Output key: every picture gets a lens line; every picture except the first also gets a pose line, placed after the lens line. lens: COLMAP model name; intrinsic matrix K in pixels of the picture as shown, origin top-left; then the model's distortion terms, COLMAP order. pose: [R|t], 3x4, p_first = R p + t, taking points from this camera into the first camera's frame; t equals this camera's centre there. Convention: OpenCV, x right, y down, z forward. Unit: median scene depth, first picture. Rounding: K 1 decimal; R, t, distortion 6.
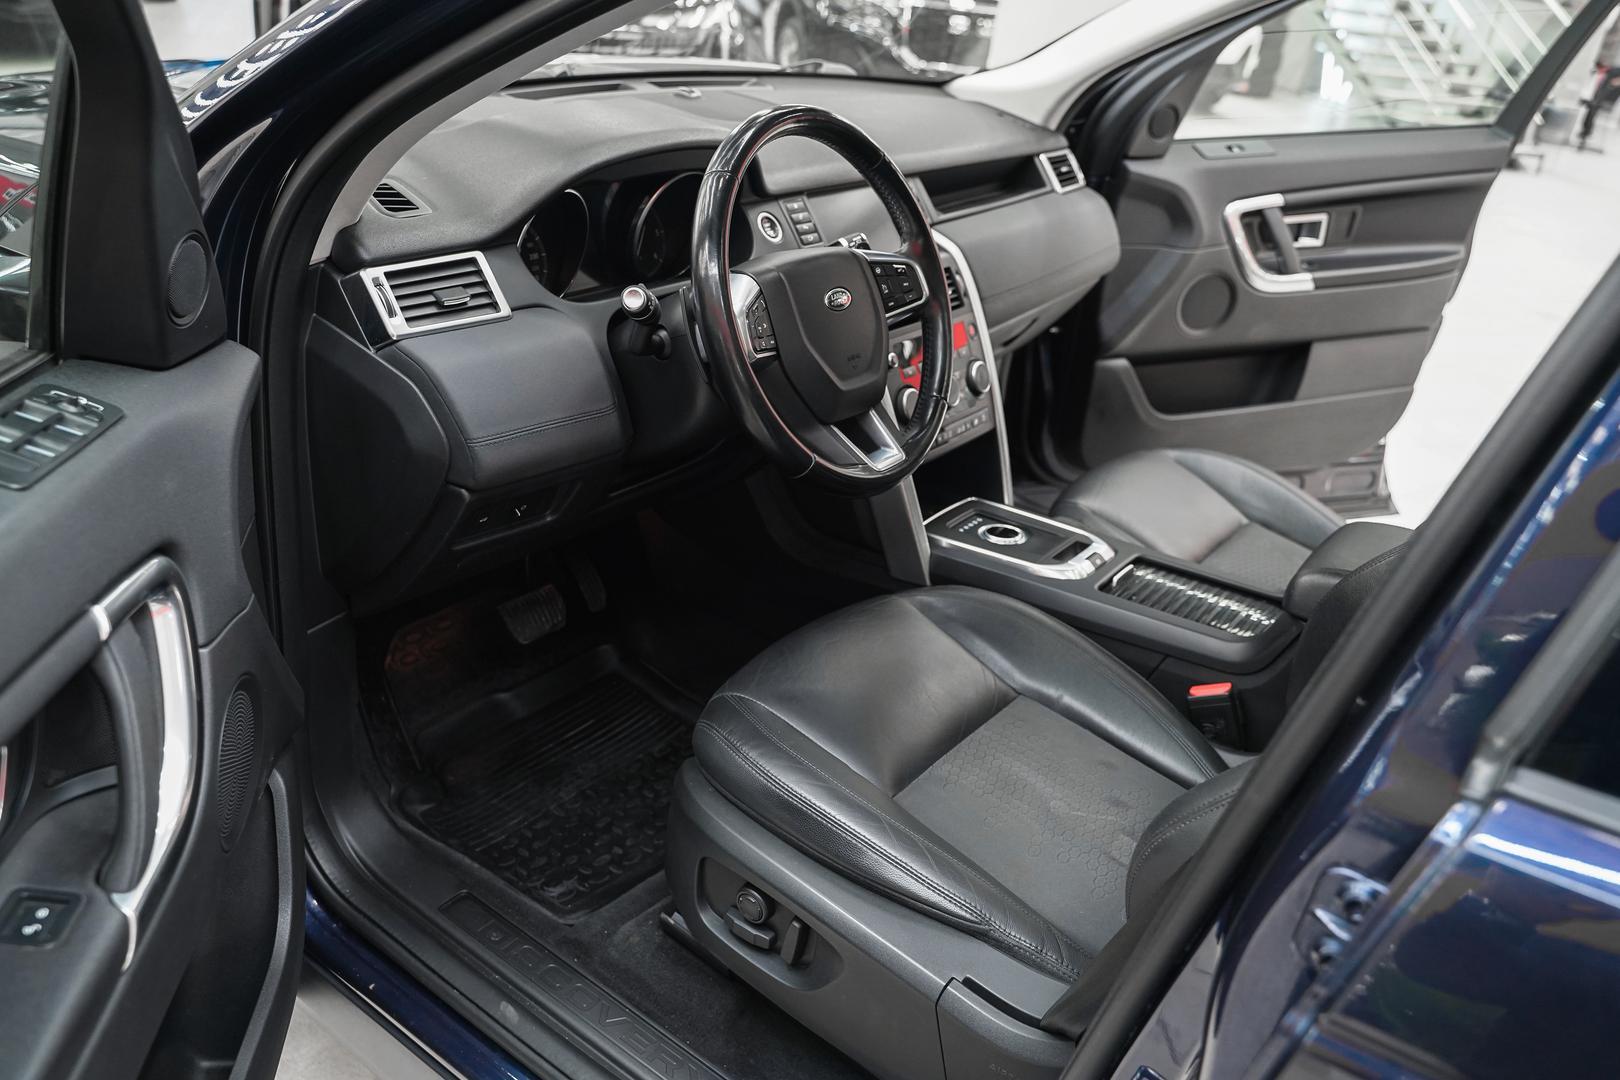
lens RADIAL K [[1346.9, 0, 810.0], [0, 1346.9, 540.0], [0, 0, 1]] dist [-0.008393, -0.007046]
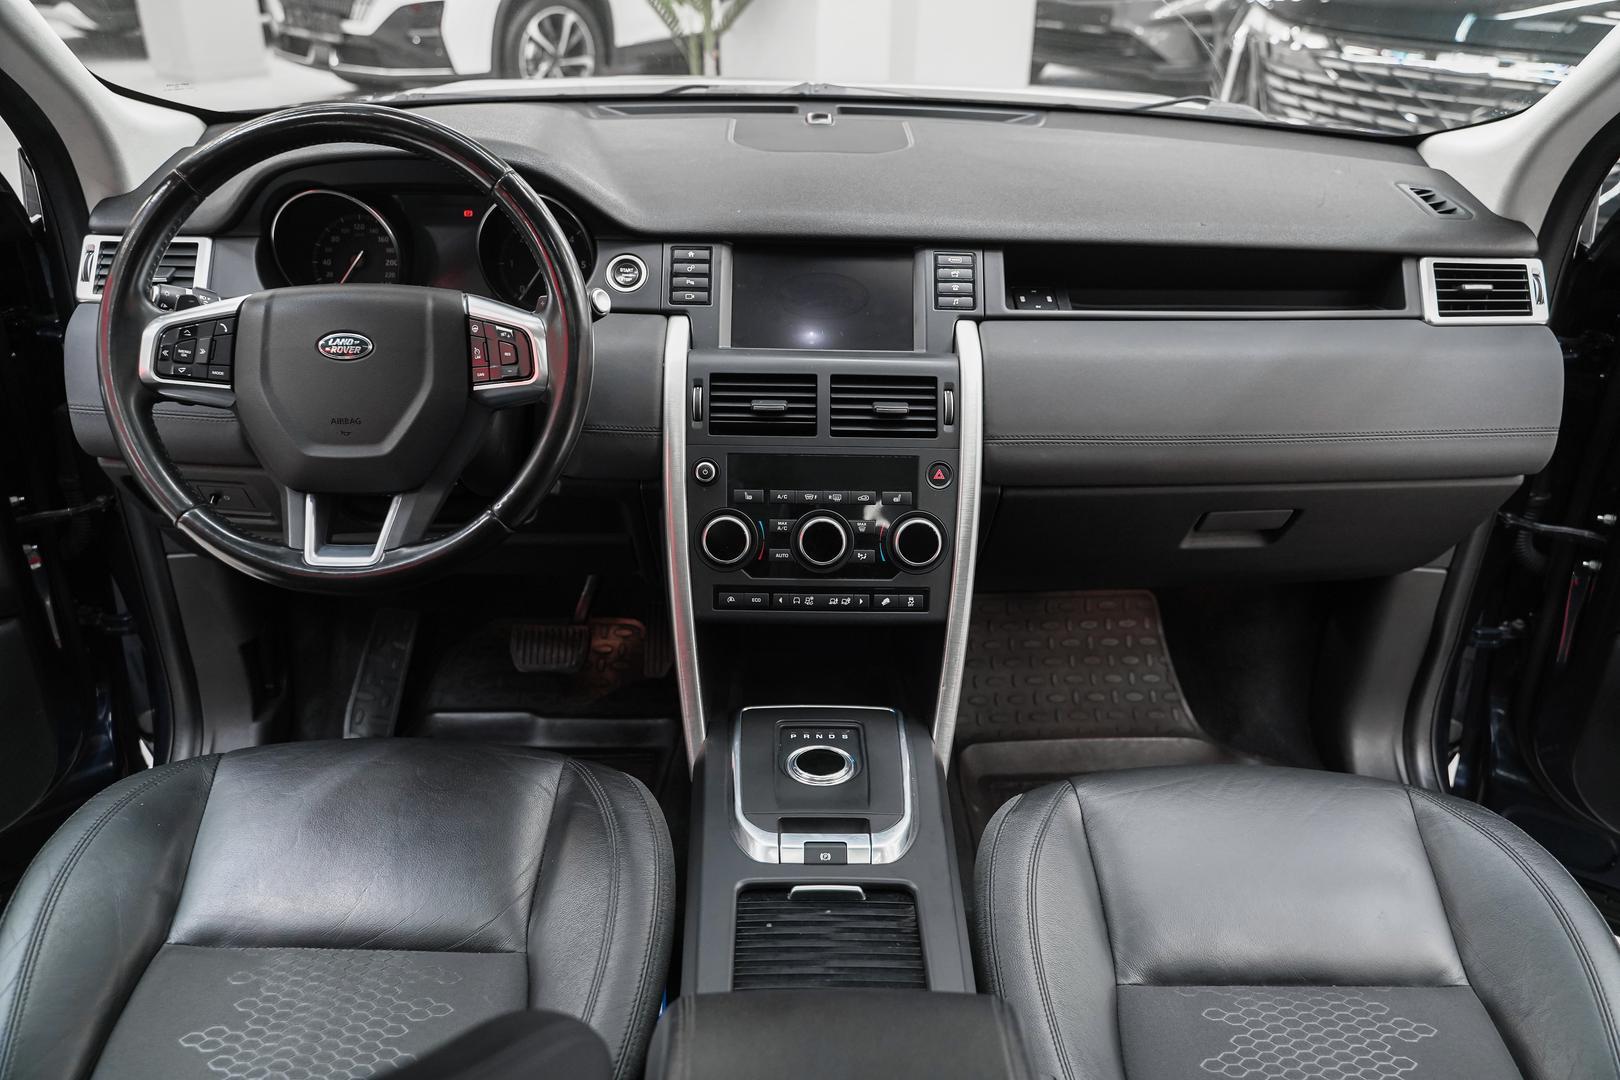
lens RADIAL K [[1339.2, 0, 840.7], [0, 1339.2, 534.3], [0, 0, 1]] dist [0.001317, -0.001503]
pose [[0.608948, 0.265037, -0.747622, 0.627414], [-0.306599, 0.947917, 0.086313, -0.177124], [0.731560, 0.176660, 0.658492, 0.547586]]
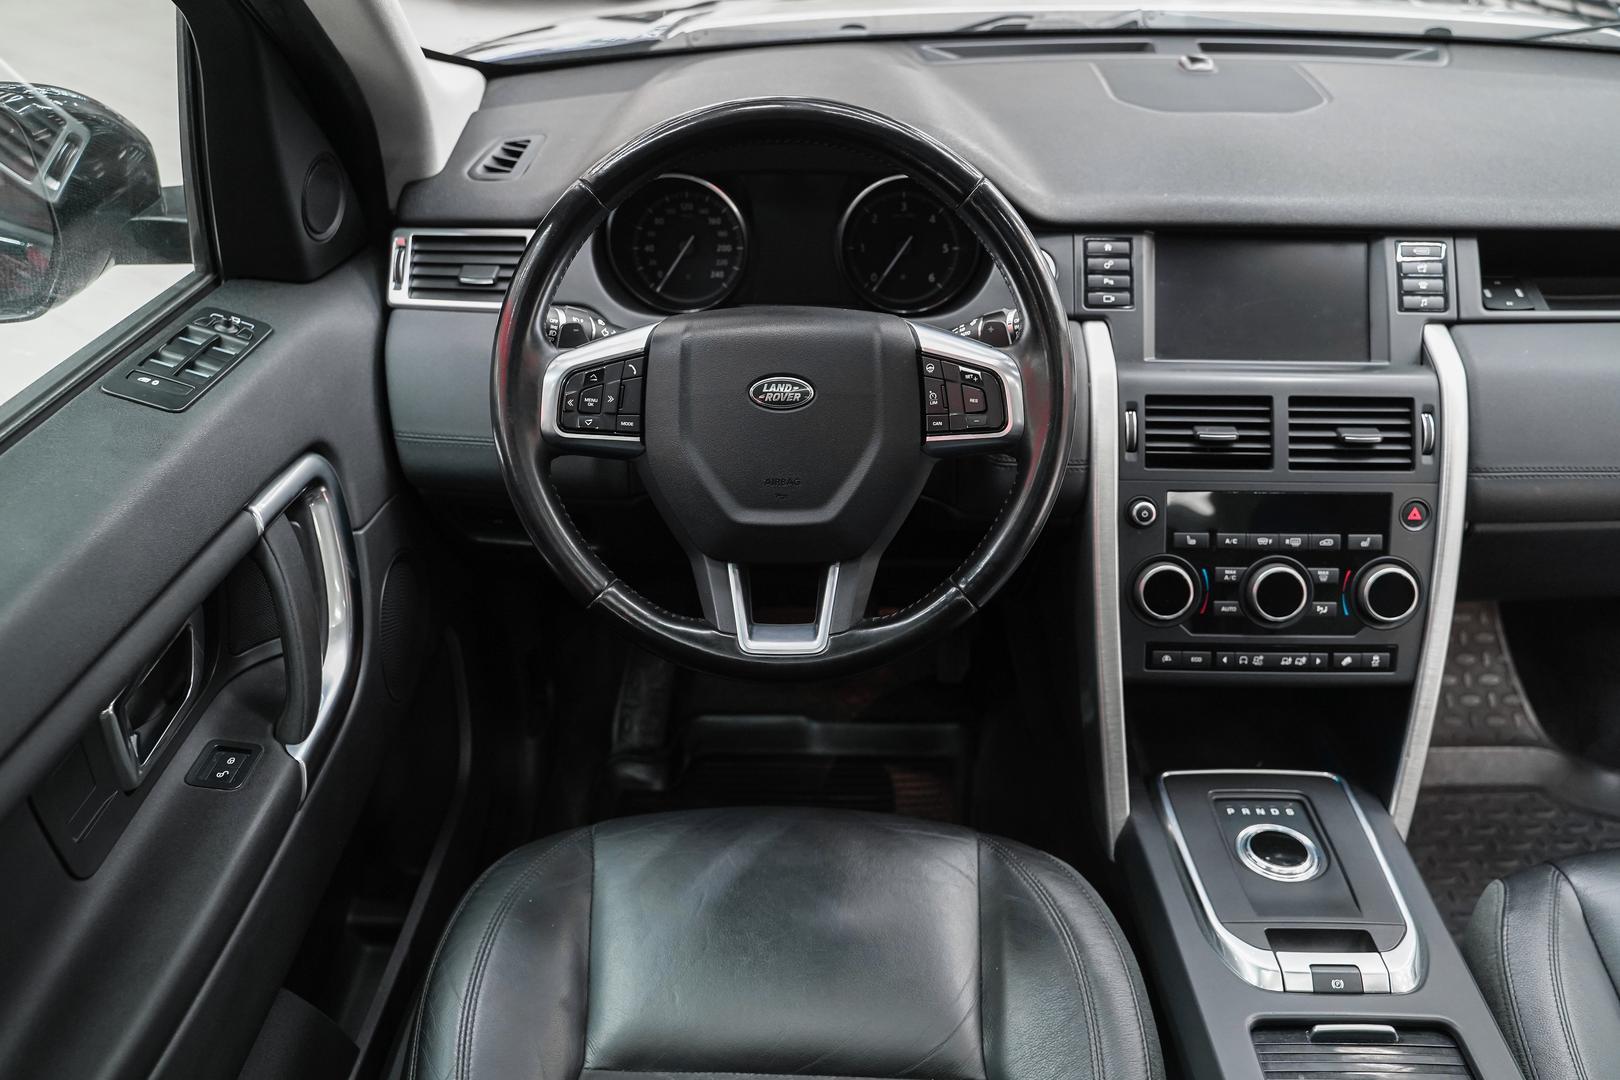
lens RADIAL K [[1346.9, 0, 810.0], [0, 1346.9, 540.0], [0, 0, 1]] dist [-0.008393, -0.007046]
pose [[0.581865, 0.339275, -0.739138, 0.415447], [-0.298873, 0.934440, 0.193643, -0.186615], [0.756378, 0.108234, 0.645118, 0.451950]]
